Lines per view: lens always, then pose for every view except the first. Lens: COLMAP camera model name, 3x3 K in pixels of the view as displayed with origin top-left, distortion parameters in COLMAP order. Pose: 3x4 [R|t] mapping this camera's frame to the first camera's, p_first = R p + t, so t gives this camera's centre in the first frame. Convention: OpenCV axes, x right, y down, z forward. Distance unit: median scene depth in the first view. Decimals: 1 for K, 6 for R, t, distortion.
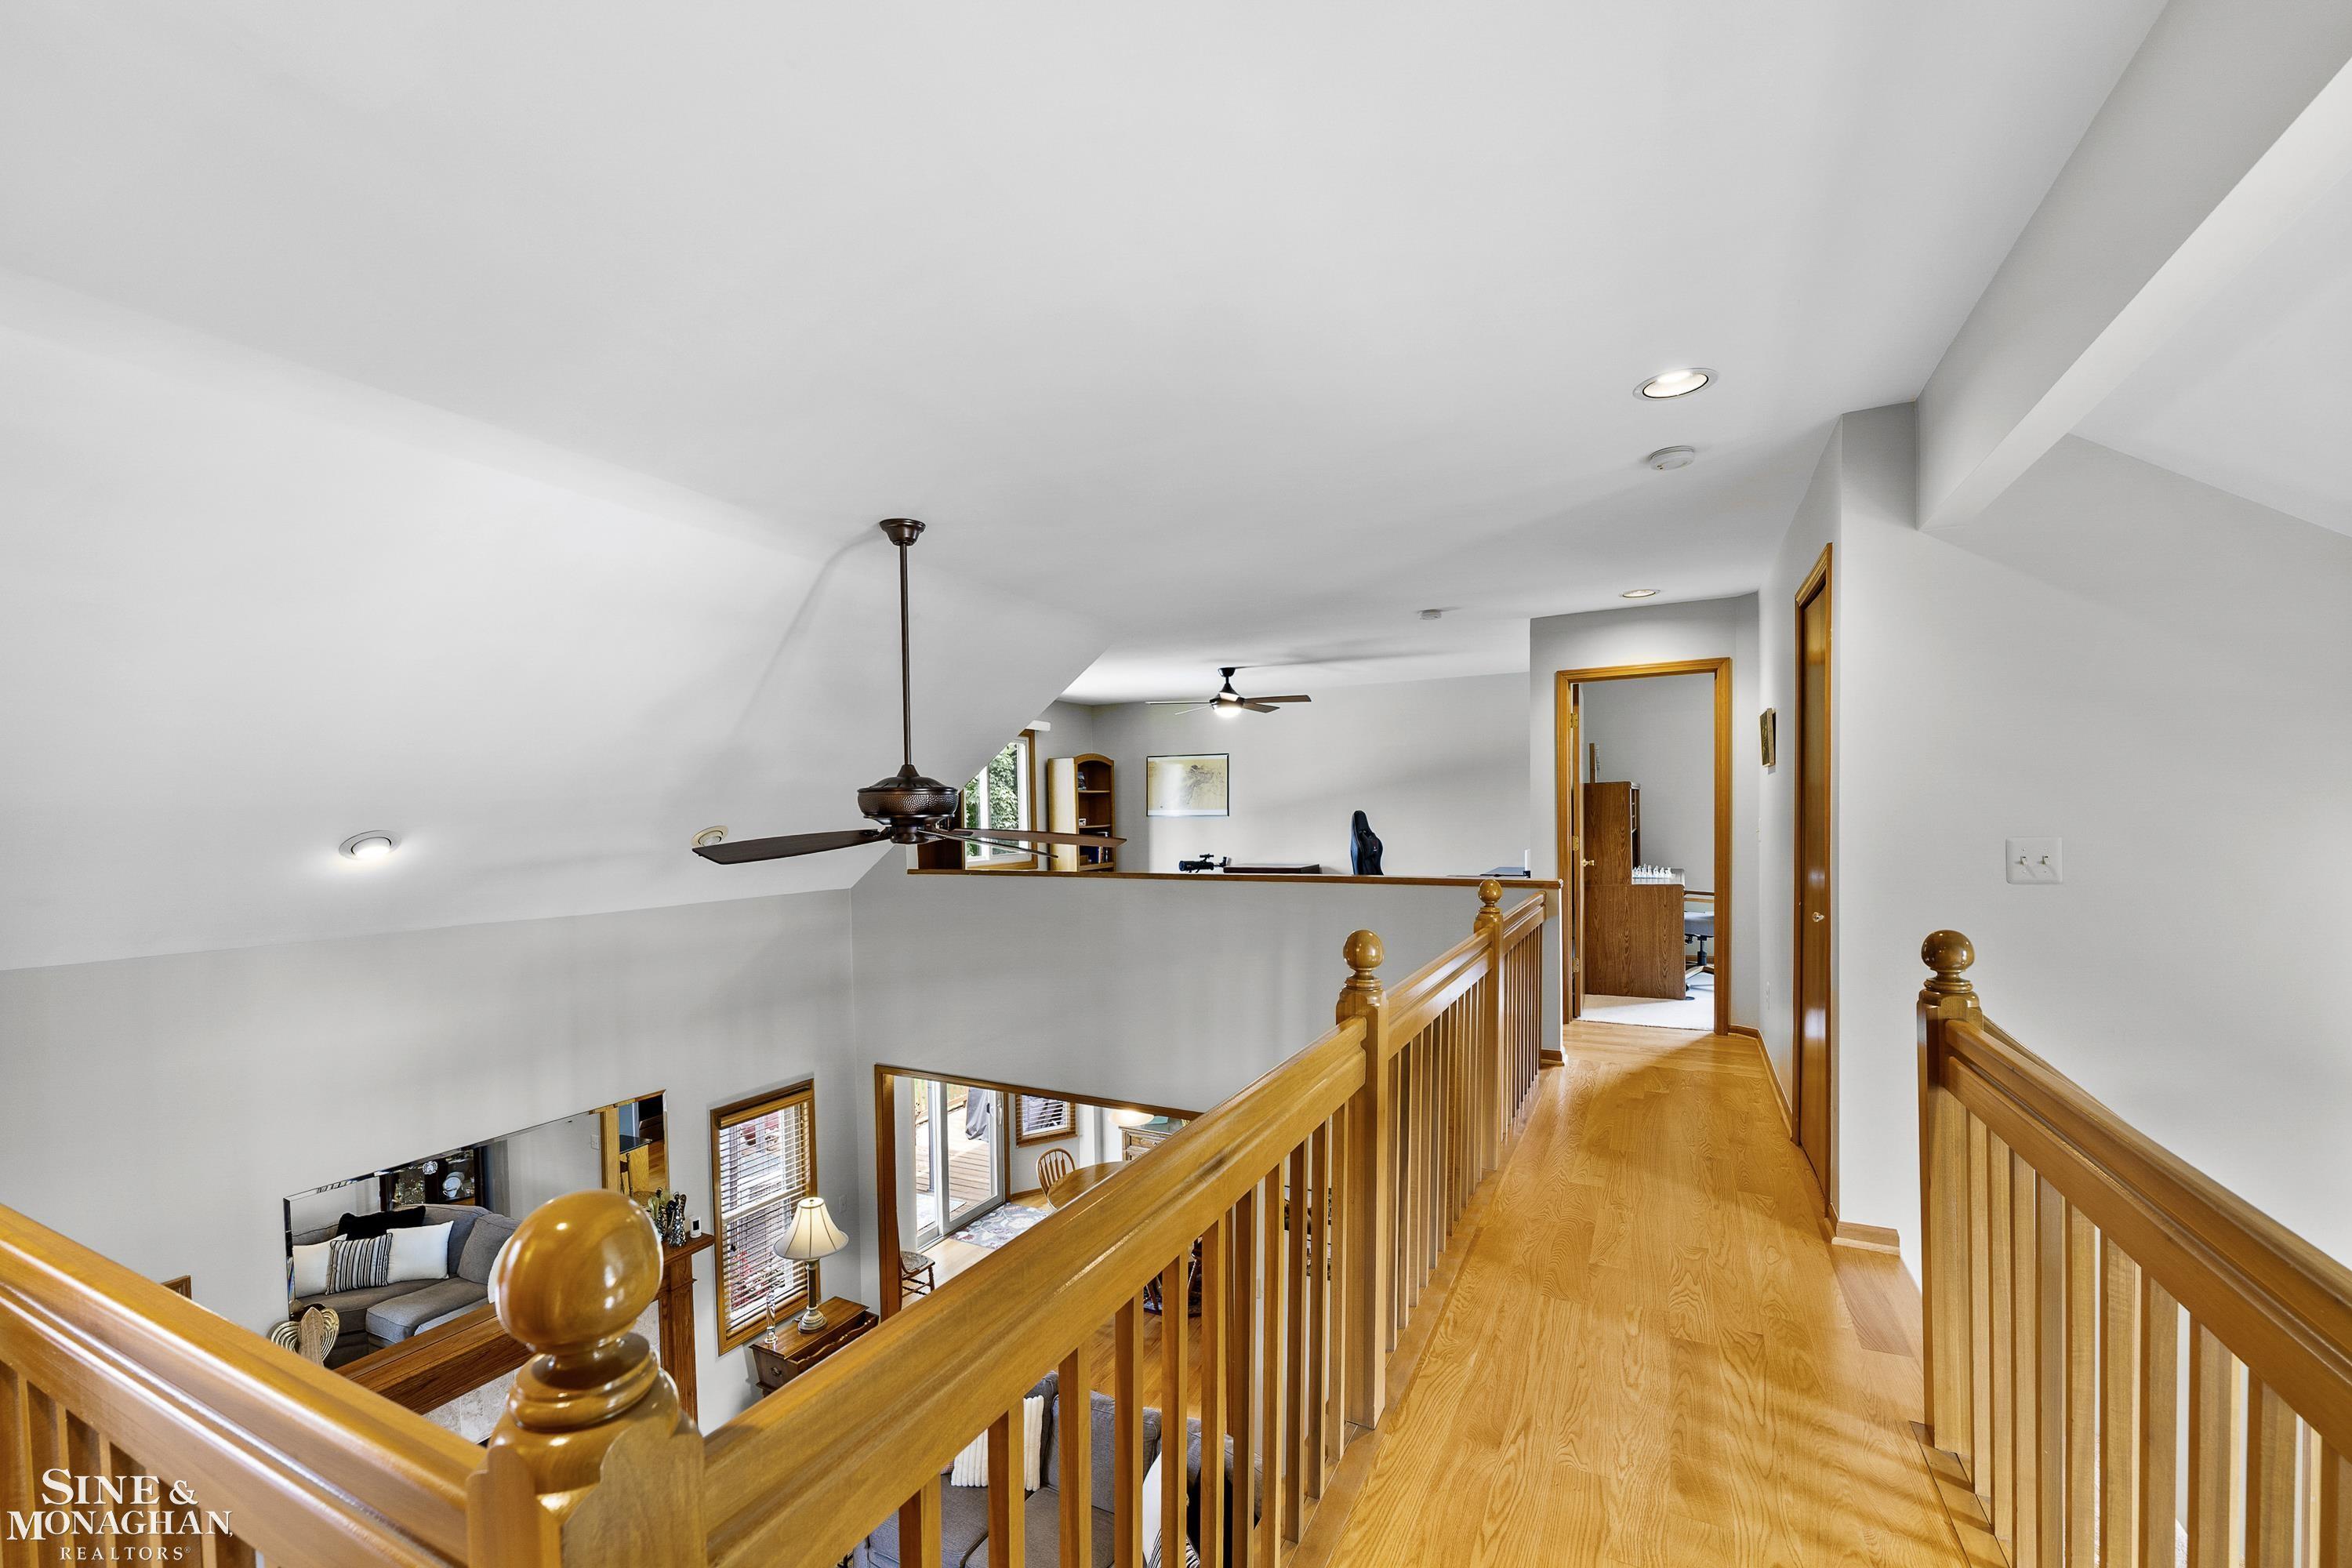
lens RADIAL K [[970.4, 0, 1184.3], [0, 970.4, 789.7], [0, 0, 1]] dist [-0.000344, 0.000004]
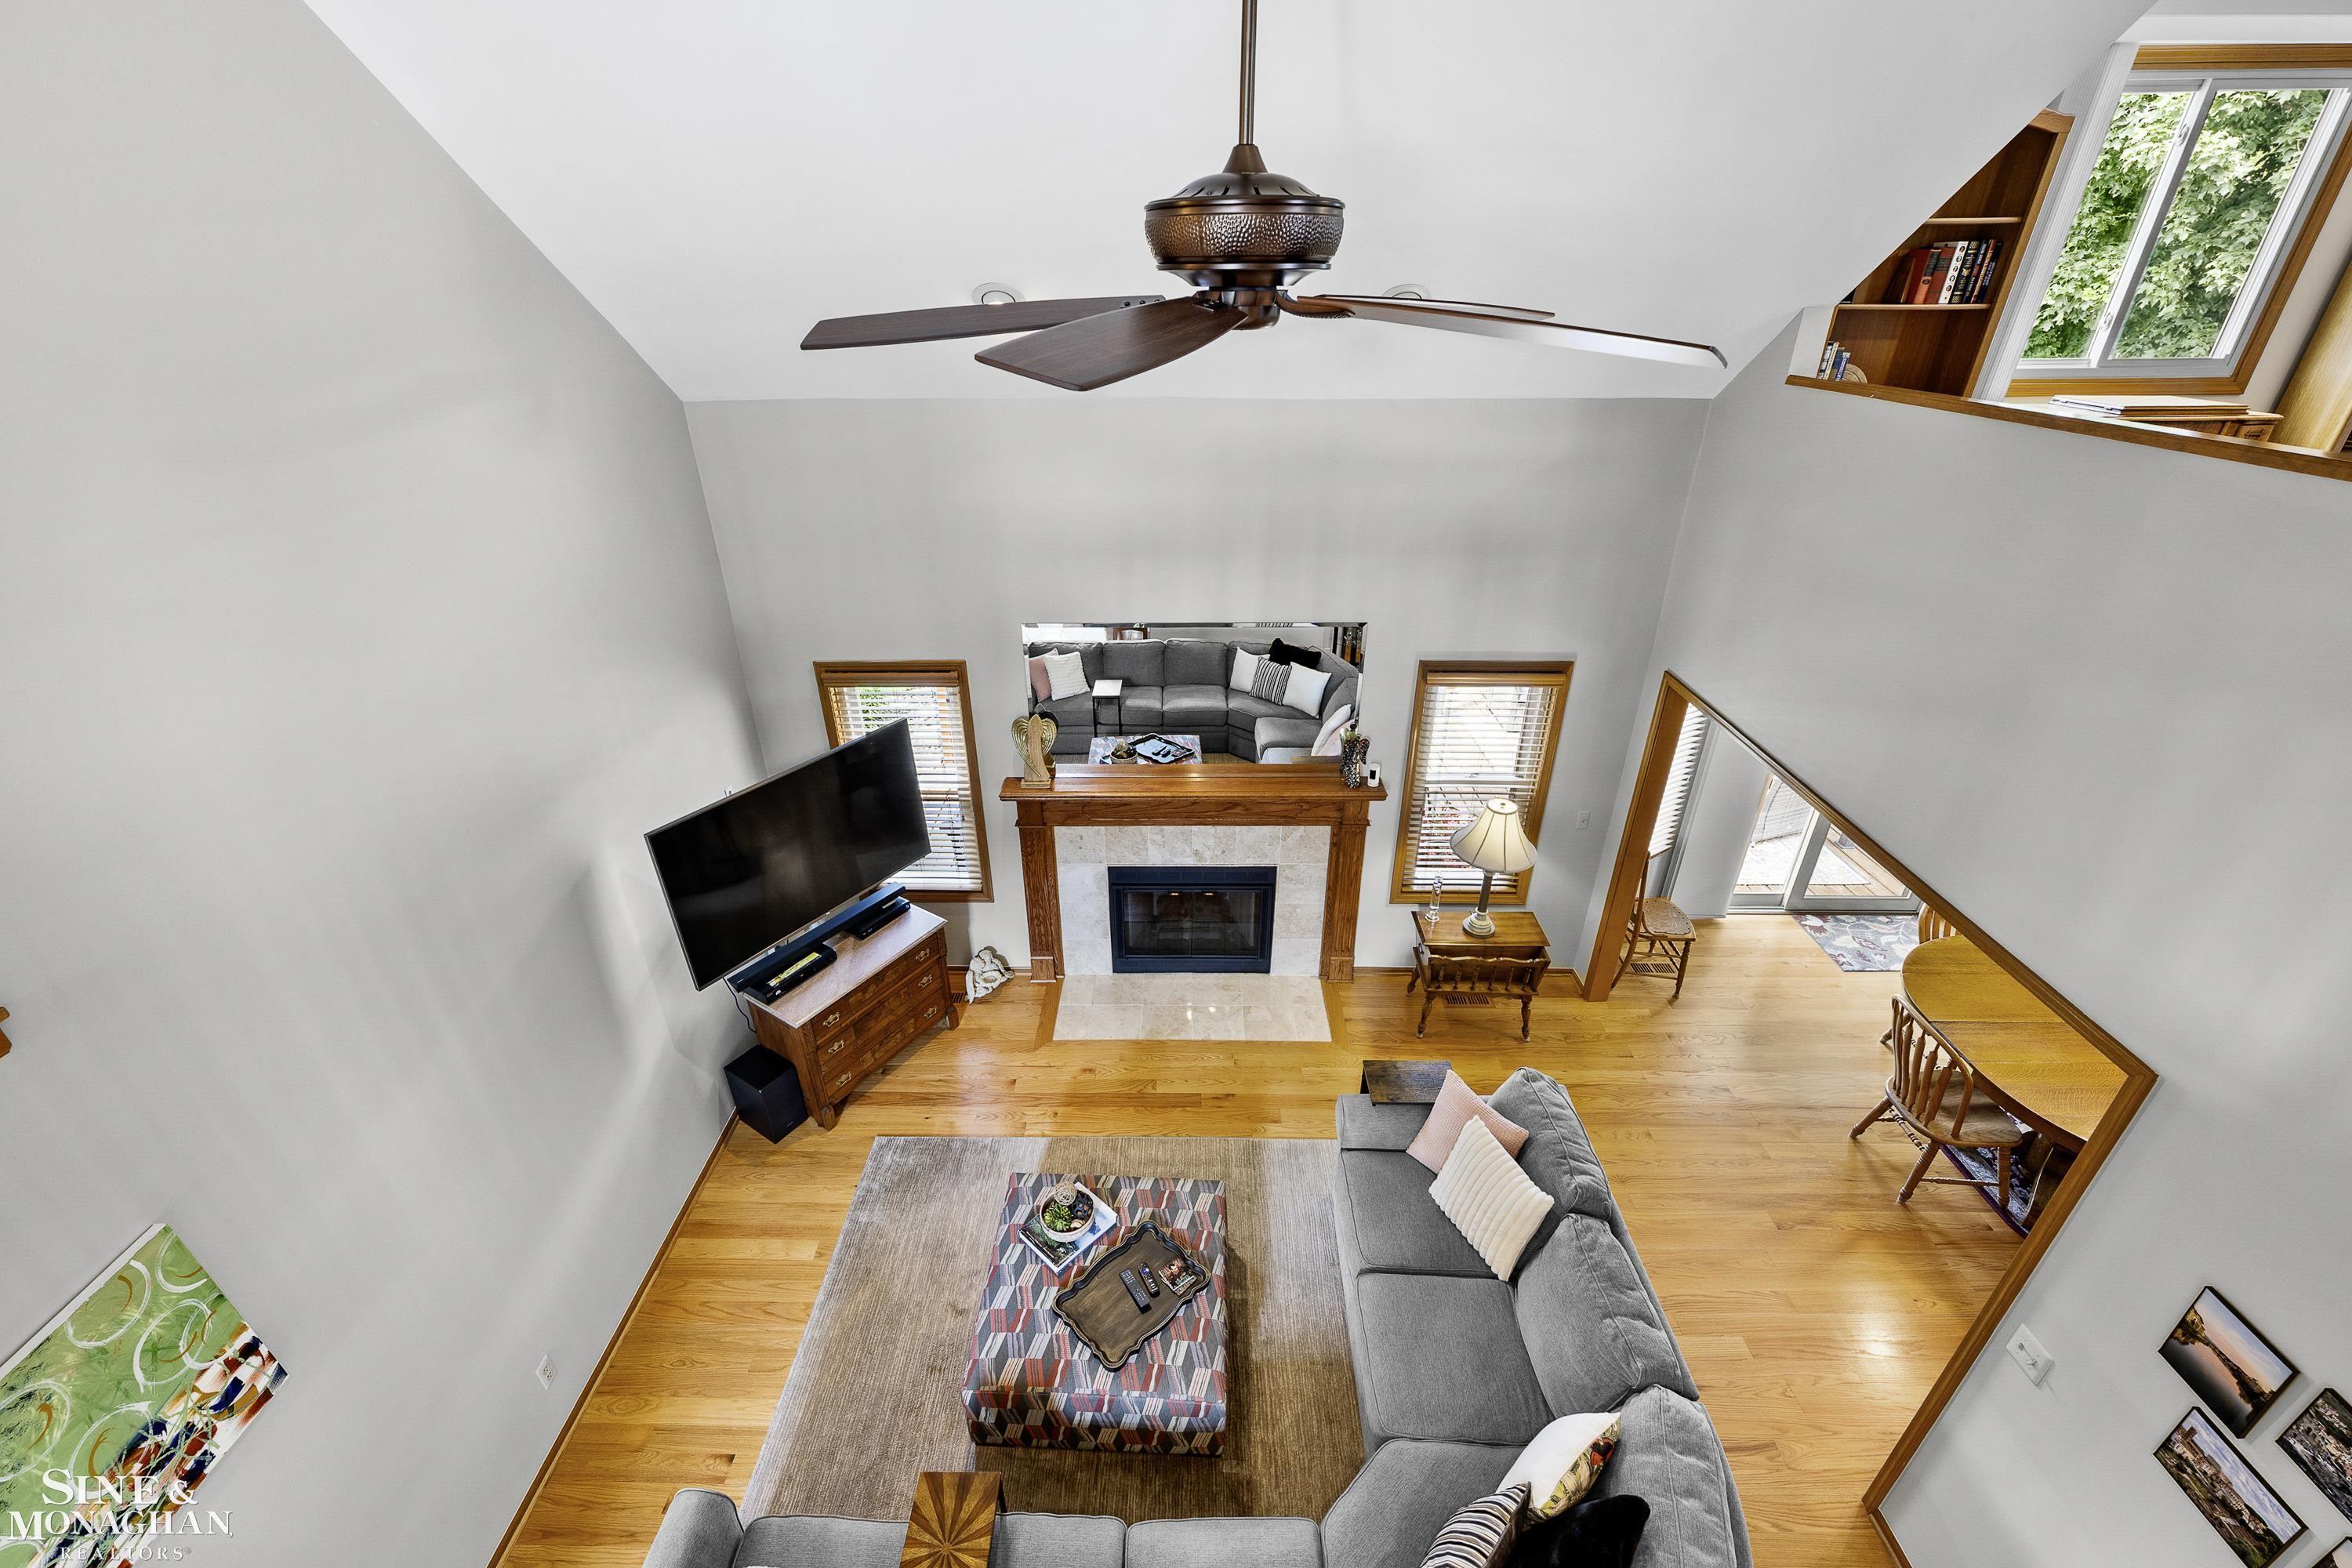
lens RADIAL K [[970.4, 0, 1184.3], [0, 970.4, 789.7], [0, 0, 1]] dist [-0.000344, 0.000004]
pose [[0.441450, 0.432283, -0.786291, 0.134948], [0.014063, 0.872858, 0.487771, 0.011589], [0.897175, -0.226385, 0.379244, 0.456973]]
